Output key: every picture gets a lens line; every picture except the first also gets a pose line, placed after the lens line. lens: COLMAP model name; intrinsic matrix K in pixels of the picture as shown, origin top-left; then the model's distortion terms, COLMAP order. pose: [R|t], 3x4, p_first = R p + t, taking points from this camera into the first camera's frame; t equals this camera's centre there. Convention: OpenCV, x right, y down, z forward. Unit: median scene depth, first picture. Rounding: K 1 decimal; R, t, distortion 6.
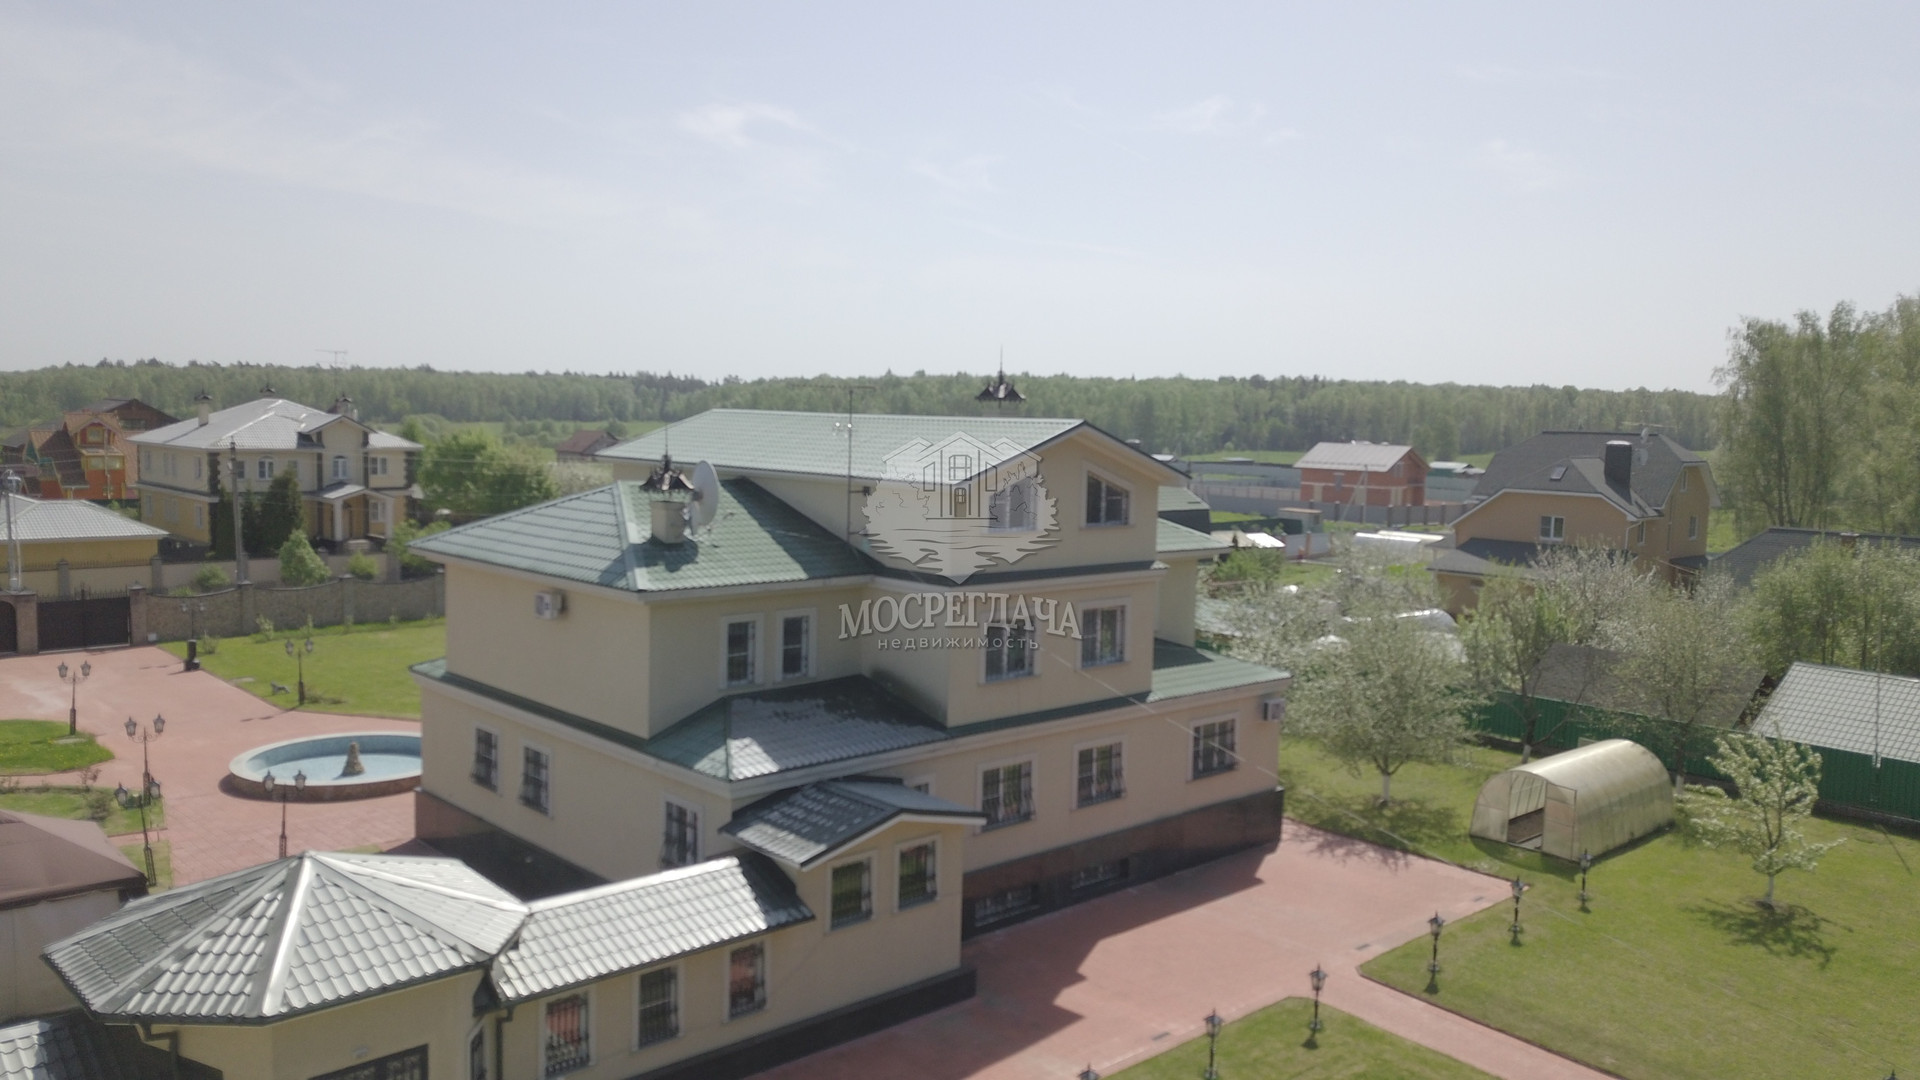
lens RADIAL K [[1463.3, 0, 955.8], [0, 1463.3, 543.4], [0, 0, 1]] dist [0.054845, -0.050397]
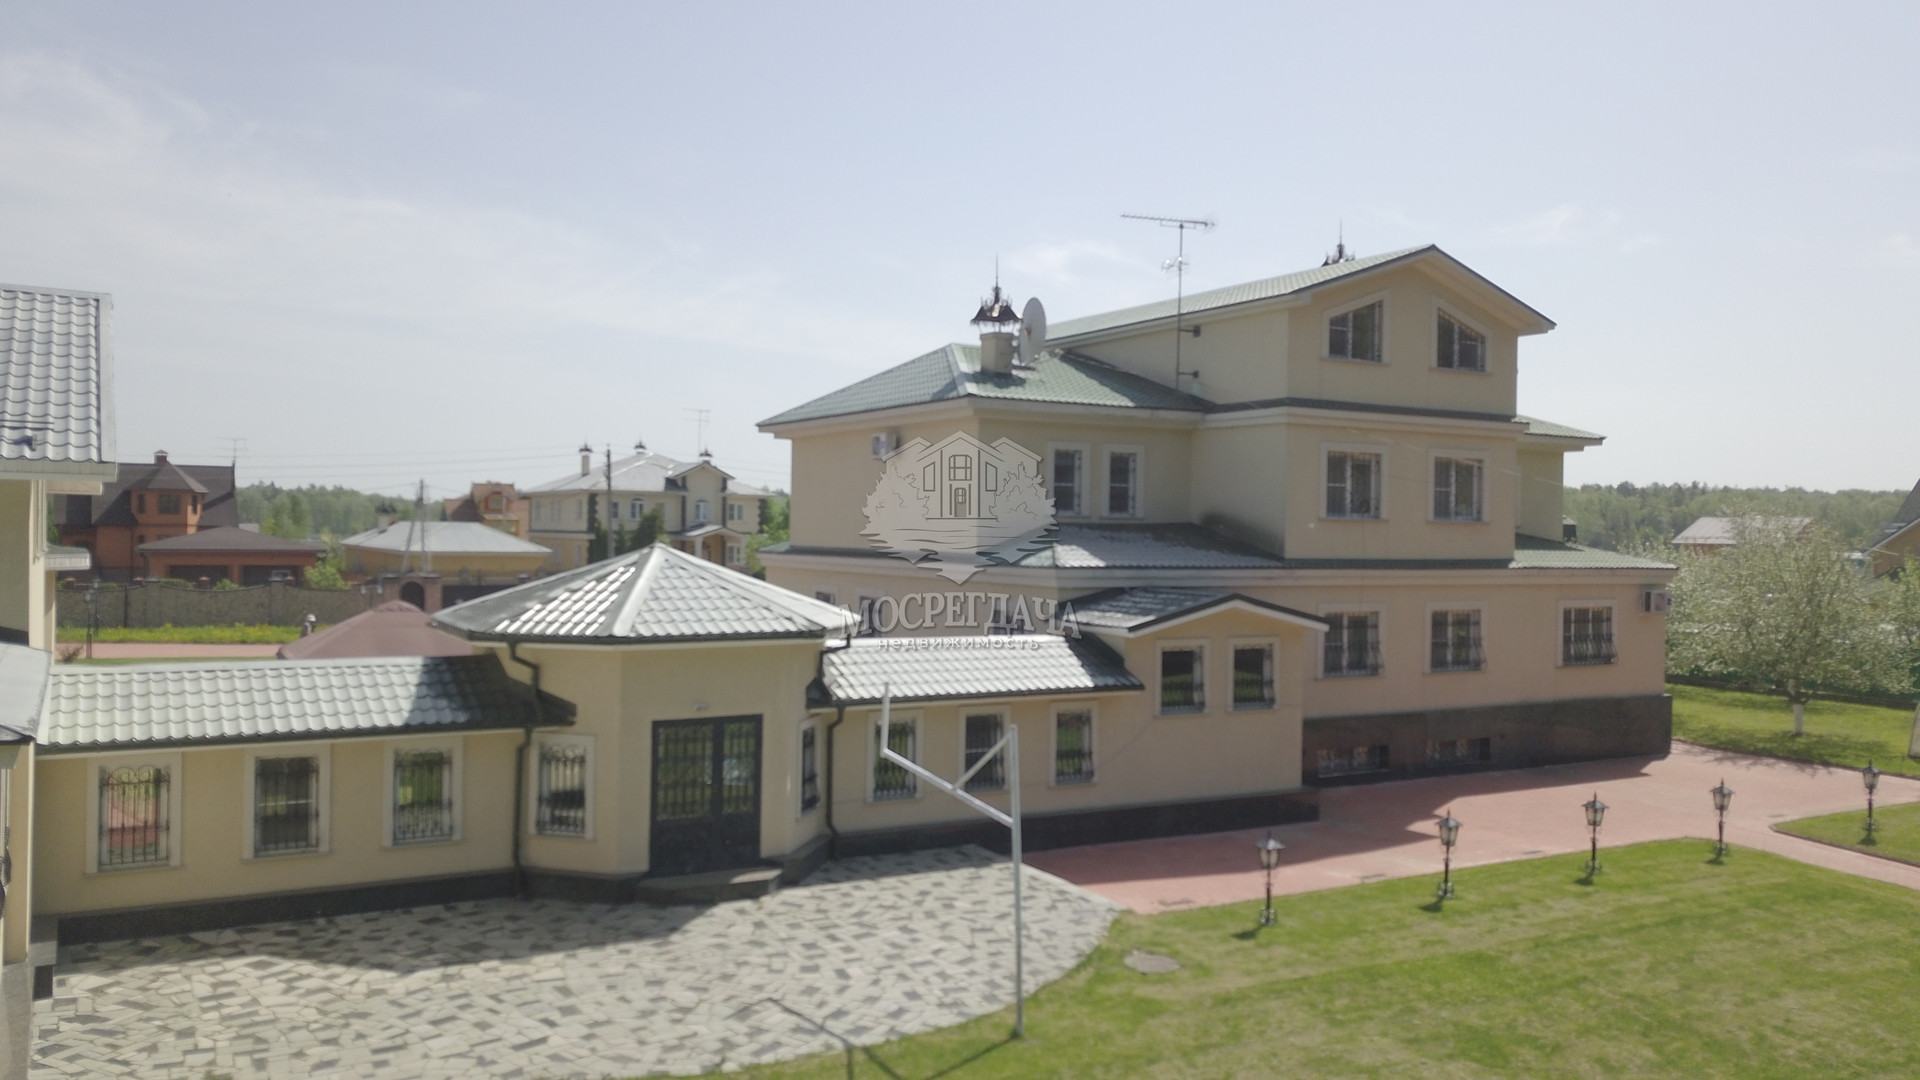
lens RADIAL K [[1463.3, 0, 951.2], [0, 1463.3, 570.5], [0, 0, 1]] dist [0.054845, -0.050397]
pose [[0.974347, -0.005167, -0.224992, -0.002180], [-0.009908, 0.997782, -0.065822, 0.194887], [0.224833, 0.066362, 0.972135, 0.027027]]
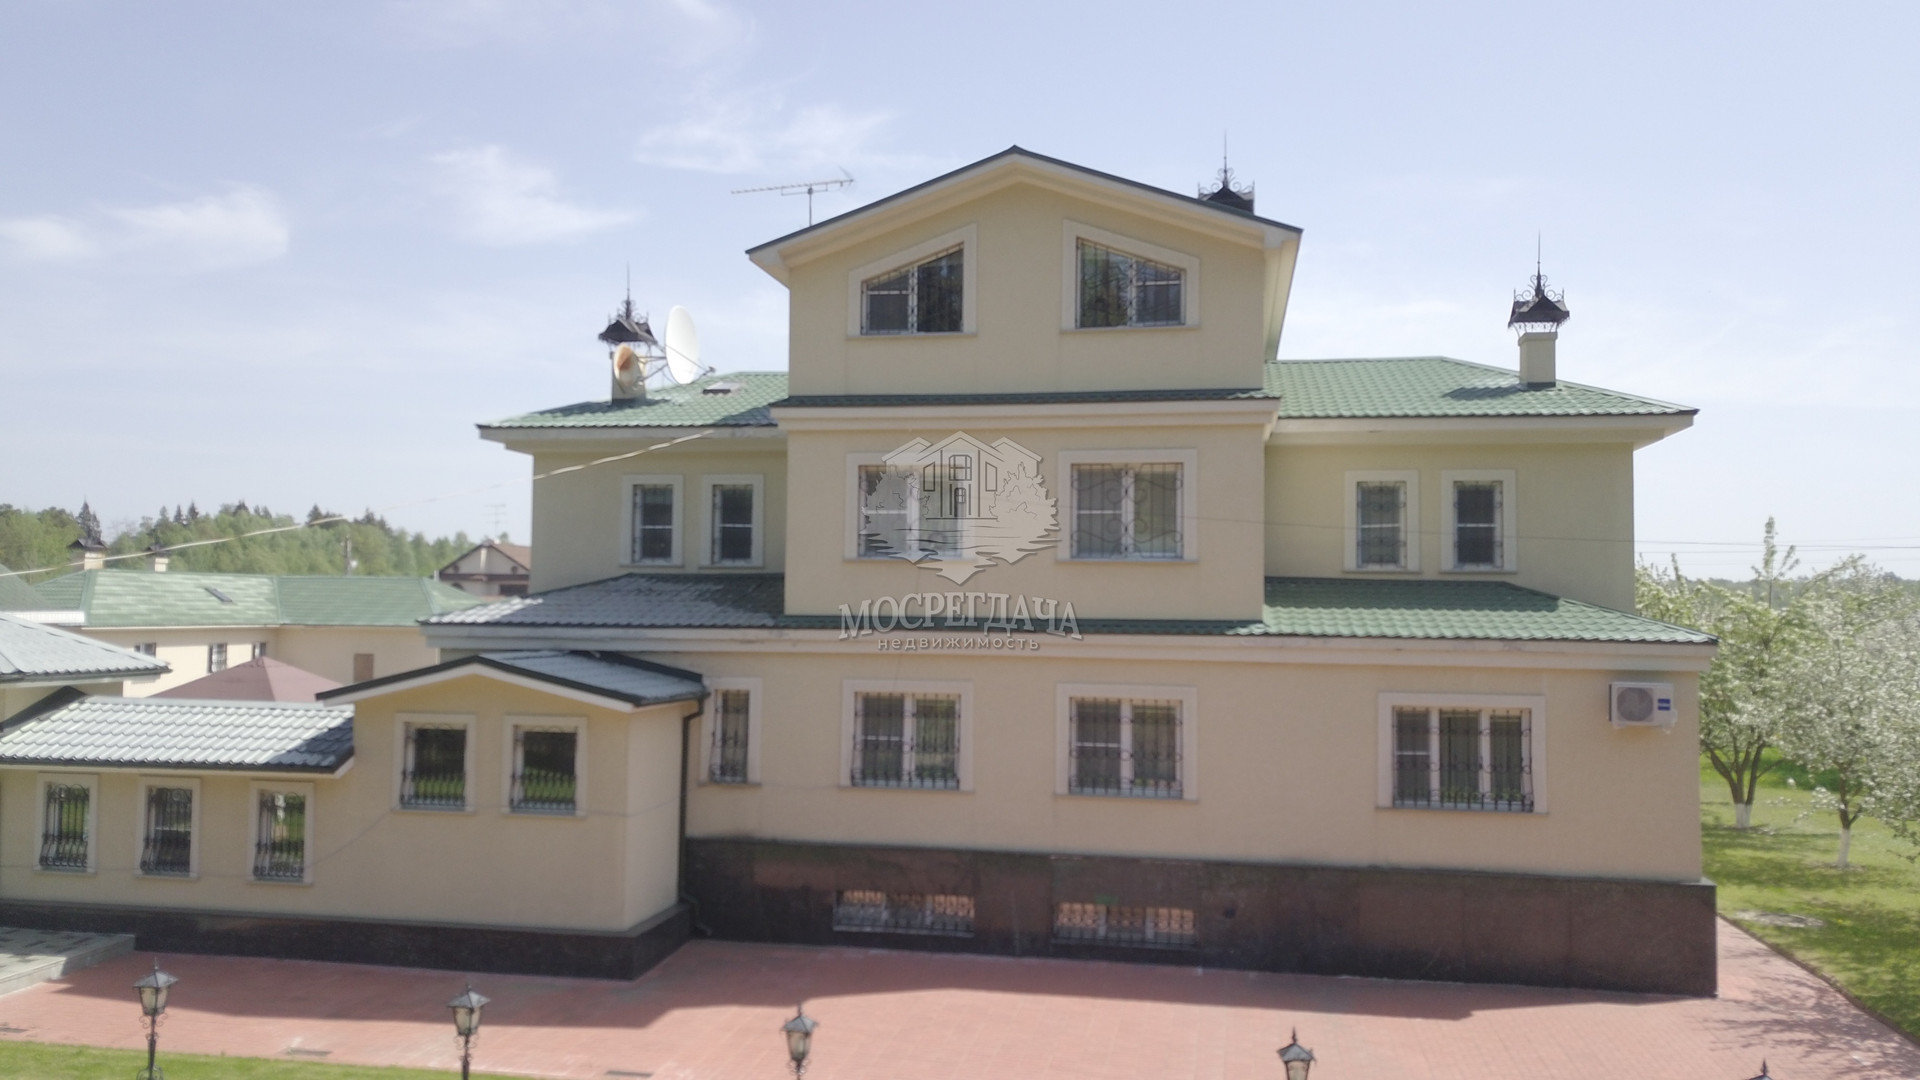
lens RADIAL K [[1463.3, 0, 948.1], [0, 1463.3, 540.9], [0, 0, 1]] dist [0.054845, -0.050397]
pose [[0.581533, -0.053727, -0.811746, 0.592256], [-0.067439, 0.991199, -0.113917, 0.161871], [0.810722, 0.120990, 0.572792, 0.651156]]
